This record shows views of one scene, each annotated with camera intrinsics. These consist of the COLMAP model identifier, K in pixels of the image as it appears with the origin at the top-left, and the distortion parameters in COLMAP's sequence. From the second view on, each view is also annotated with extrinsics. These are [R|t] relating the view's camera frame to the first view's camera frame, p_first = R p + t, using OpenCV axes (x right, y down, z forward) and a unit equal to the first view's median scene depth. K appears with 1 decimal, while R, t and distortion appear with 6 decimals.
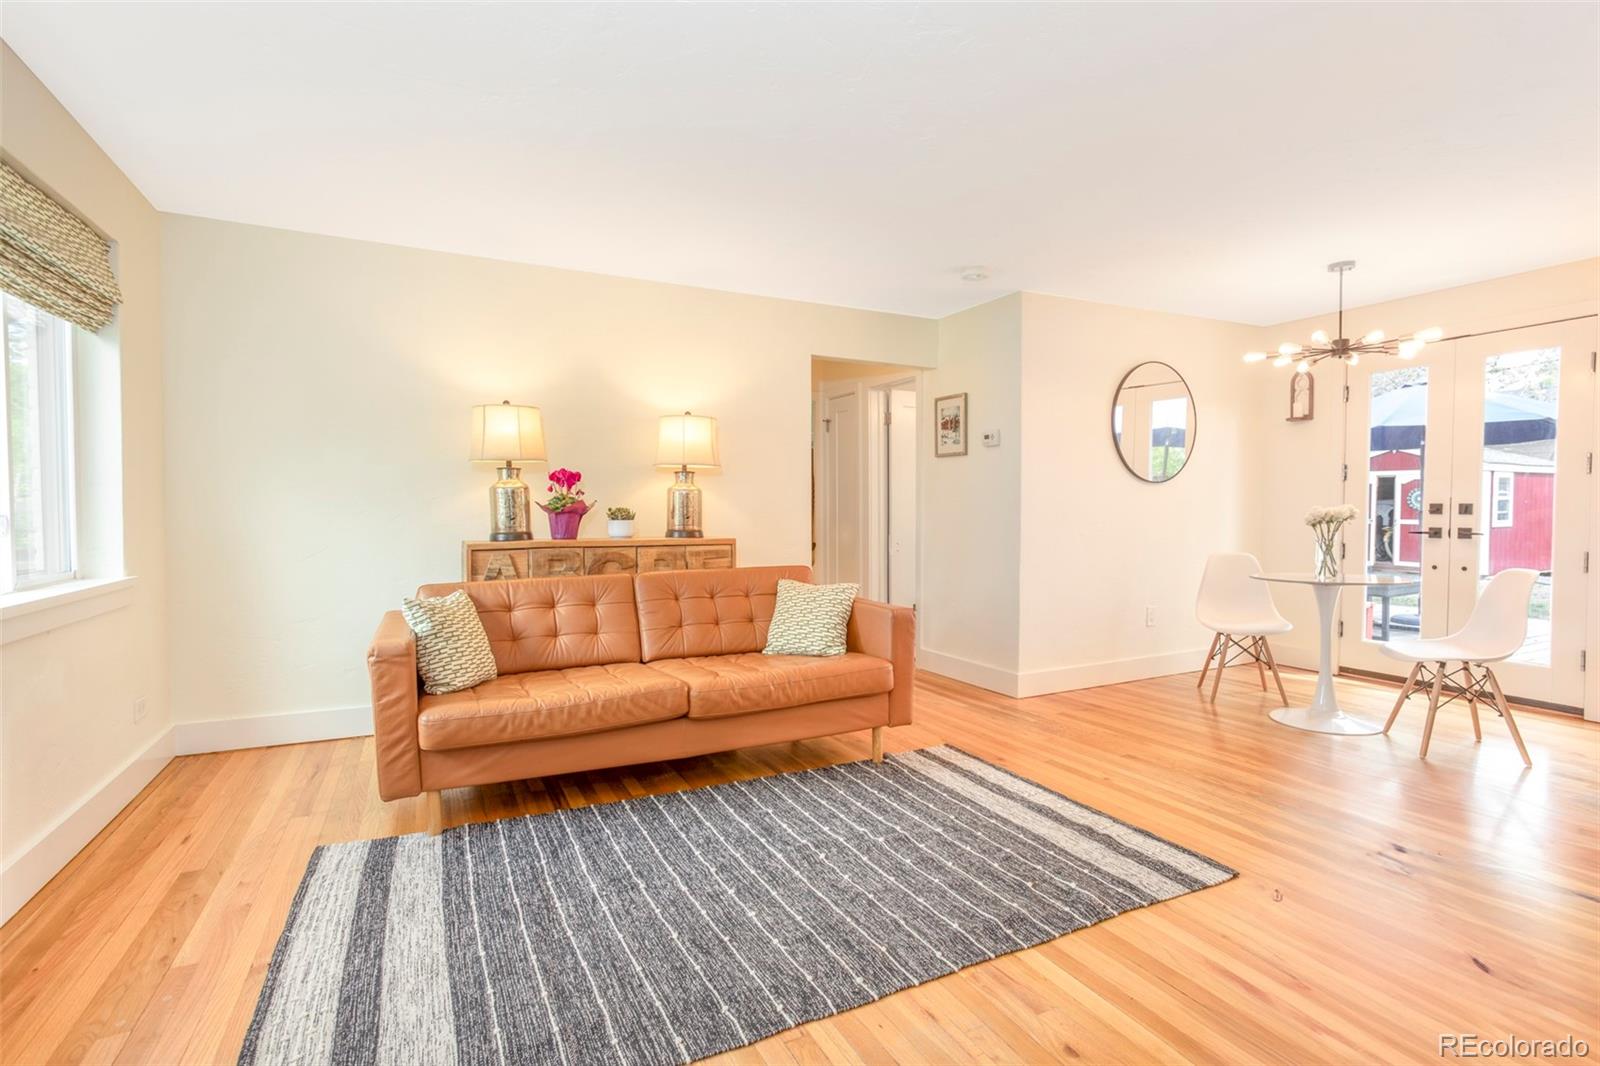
lens RADIAL K [[761.4, 0, 804.1], [0, 761.4, 525.5], [0, 0, 1]] dist [-0.001797, 0.000157]
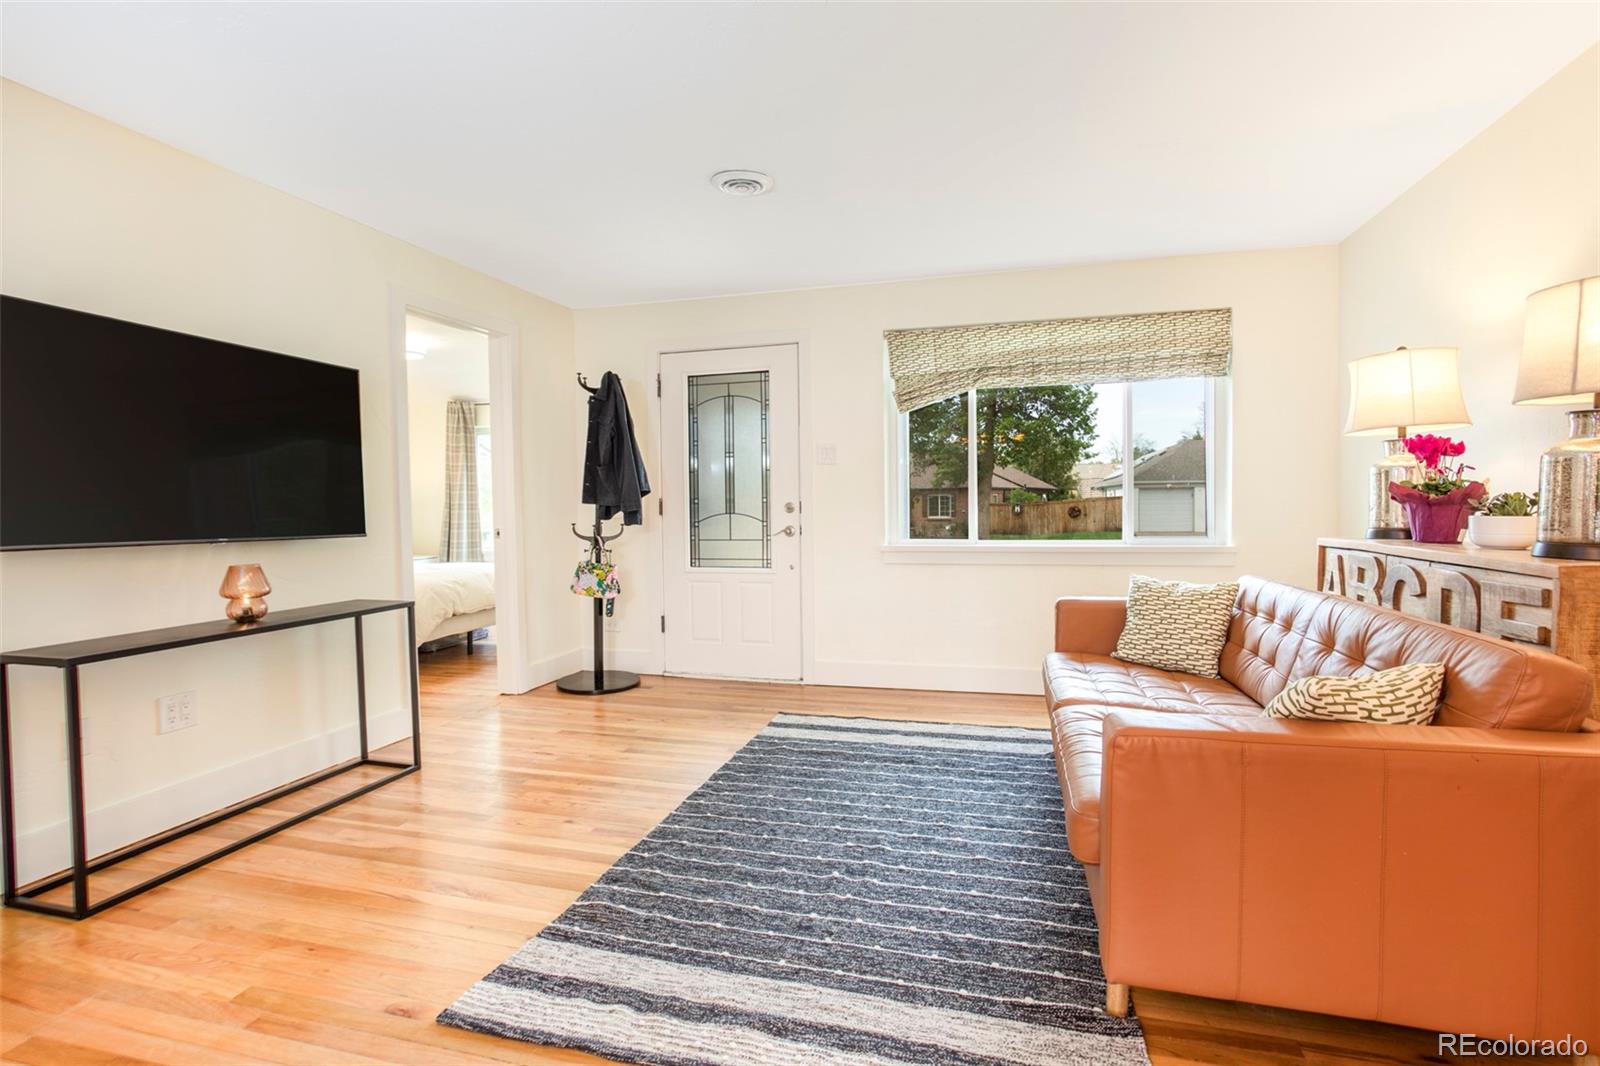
lens RADIAL K [[761.4, 0, 800.4], [0, 761.4, 538.9], [0, 0, 1]] dist [-0.001797, 0.000157]
pose [[-0.662707, 0.039197, -0.747852, 0.788835], [-0.005779, 0.998332, 0.057446, -0.027385], [0.748857, 0.042391, -0.661375, 1.563193]]
